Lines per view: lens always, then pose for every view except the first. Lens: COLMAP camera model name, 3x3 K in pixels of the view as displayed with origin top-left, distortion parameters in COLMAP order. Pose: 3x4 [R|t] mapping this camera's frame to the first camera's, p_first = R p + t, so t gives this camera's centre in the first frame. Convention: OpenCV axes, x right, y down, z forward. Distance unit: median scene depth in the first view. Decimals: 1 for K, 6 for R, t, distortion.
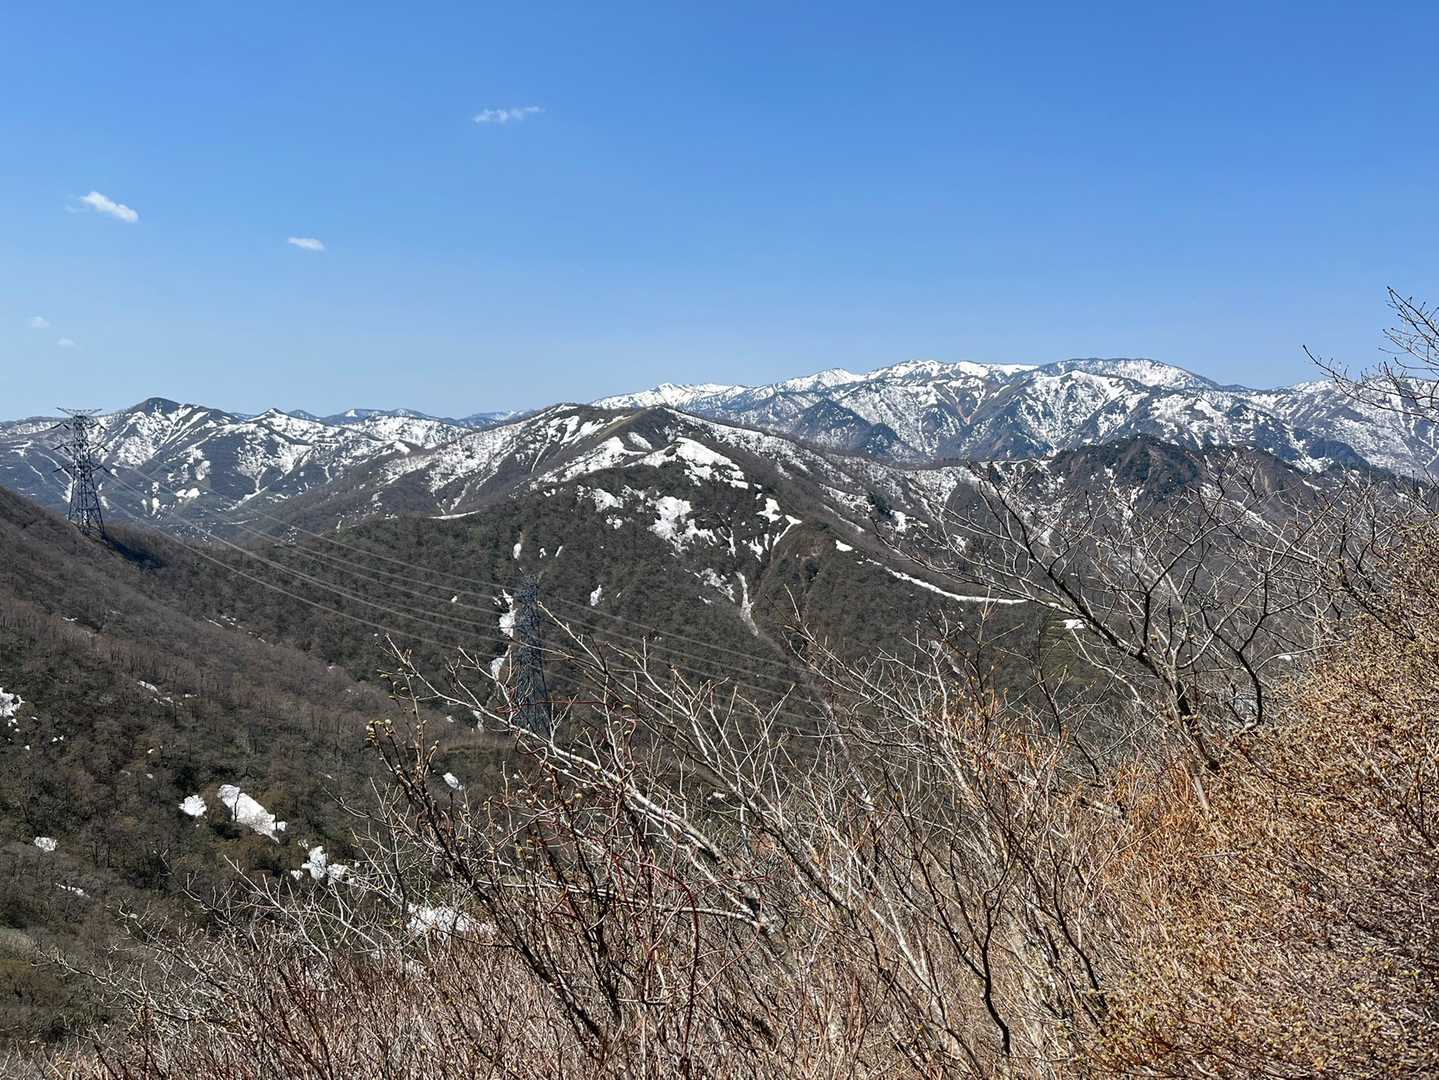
lens RADIAL K [[1088.4, 0, 719.5], [0, 1088.4, 540.0], [0, 0, 1]] dist [0.026360, -0.005386]
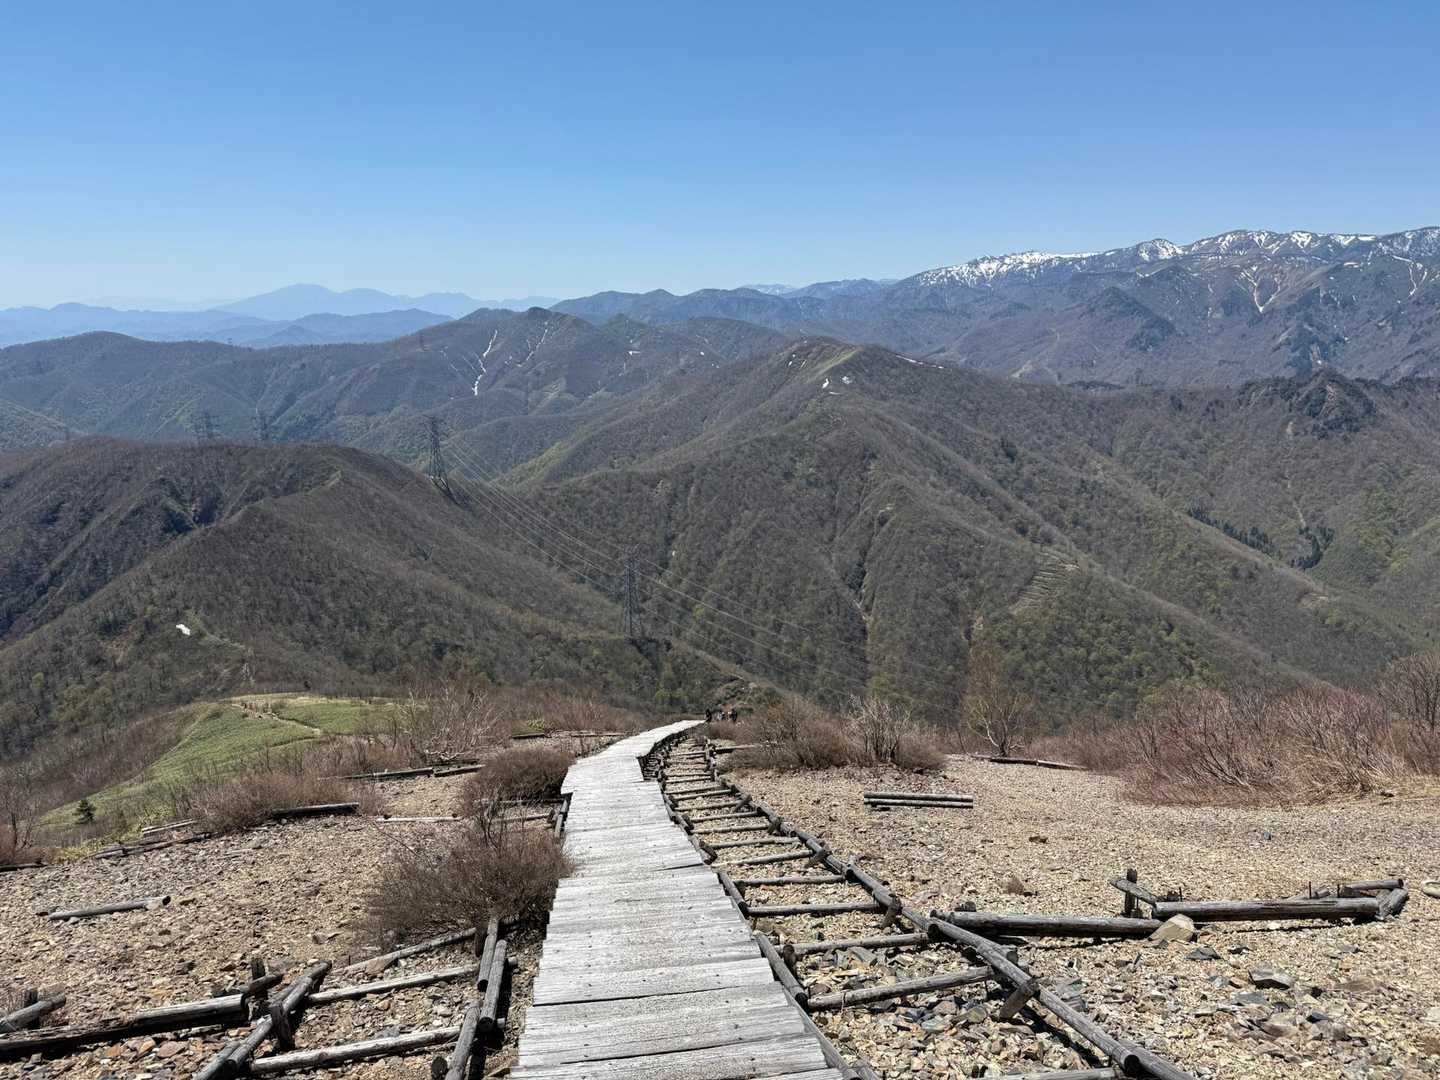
lens RADIAL K [[999.3, 0, 720.0], [0, 999.3, 540.0], [0, 0, 1]] dist [0.090635, -0.122698]
pose [[0.947686, 0.070993, -0.311209, 0.067157], [-0.023872, 0.987986, 0.152686, -0.032574], [0.318309, -0.137269, 0.937996, -0.071020]]
